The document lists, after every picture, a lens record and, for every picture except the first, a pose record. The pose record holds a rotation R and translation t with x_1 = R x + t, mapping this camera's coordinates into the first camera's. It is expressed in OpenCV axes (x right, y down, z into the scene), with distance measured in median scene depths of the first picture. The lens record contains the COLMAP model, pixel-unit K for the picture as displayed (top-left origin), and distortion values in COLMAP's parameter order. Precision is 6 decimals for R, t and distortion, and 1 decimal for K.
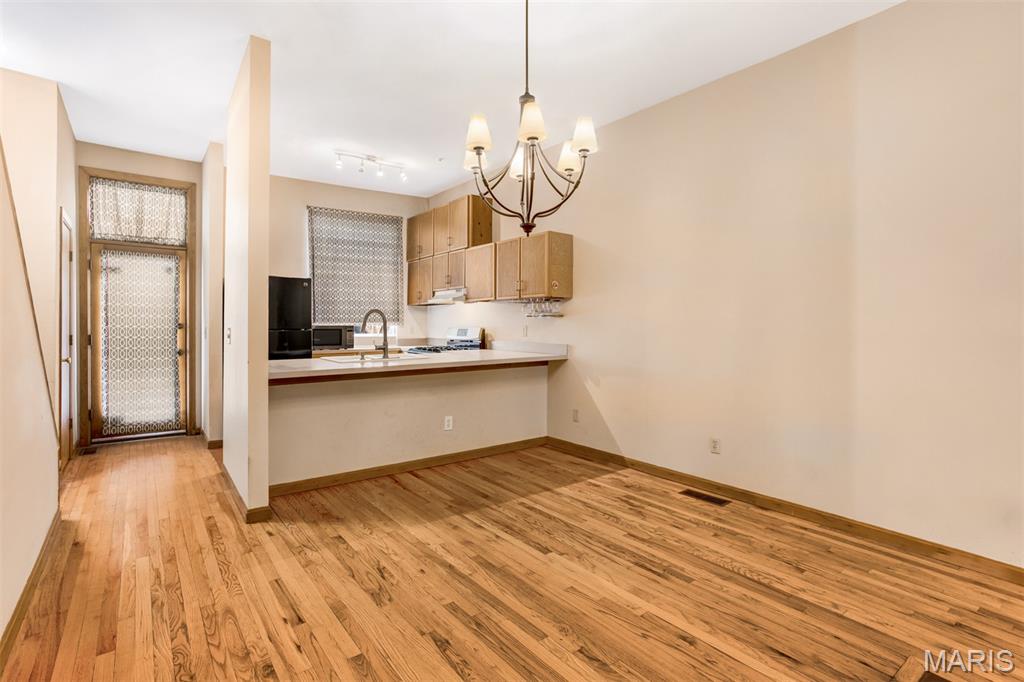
lens RADIAL K [[500.0, 0, 503.5], [0, 500.0, 335.6], [0, 0, 1]] dist [-0.024101, 0.006521]
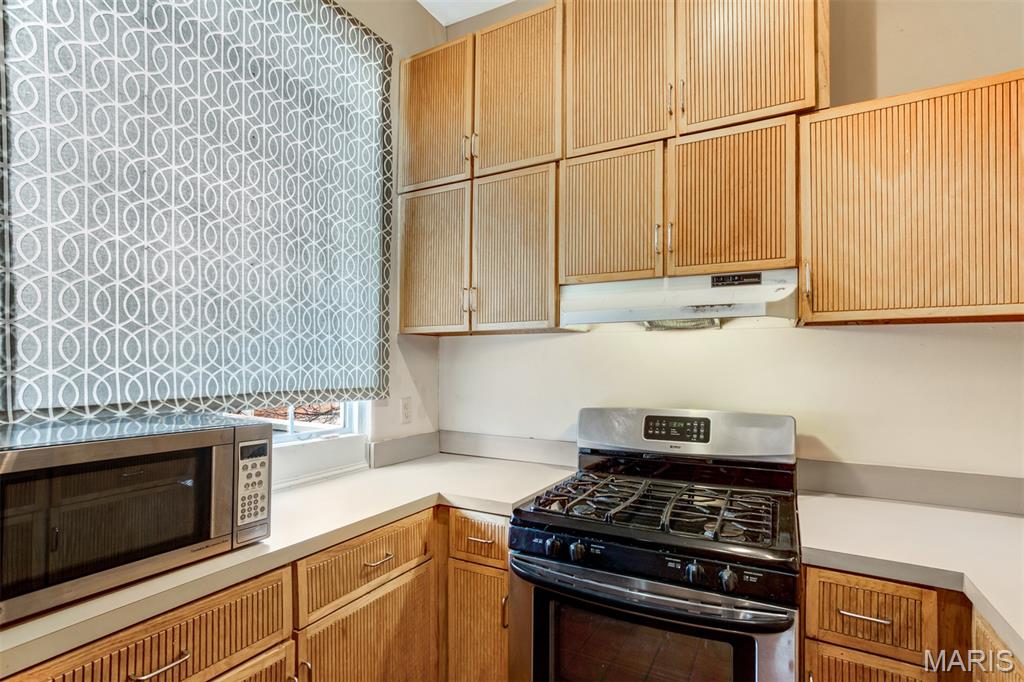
lens RADIAL K [[506.6, 0, 502.9], [0, 506.6, 360.6], [0, 0, 1]] dist [-0.029222, 0.016734]
pose [[0.912584, 0.006935, 0.408830, -0.444627], [0.003650, 0.999678, -0.025105, -0.058718], [-0.408873, 0.024402, 0.912265, 1.163892]]
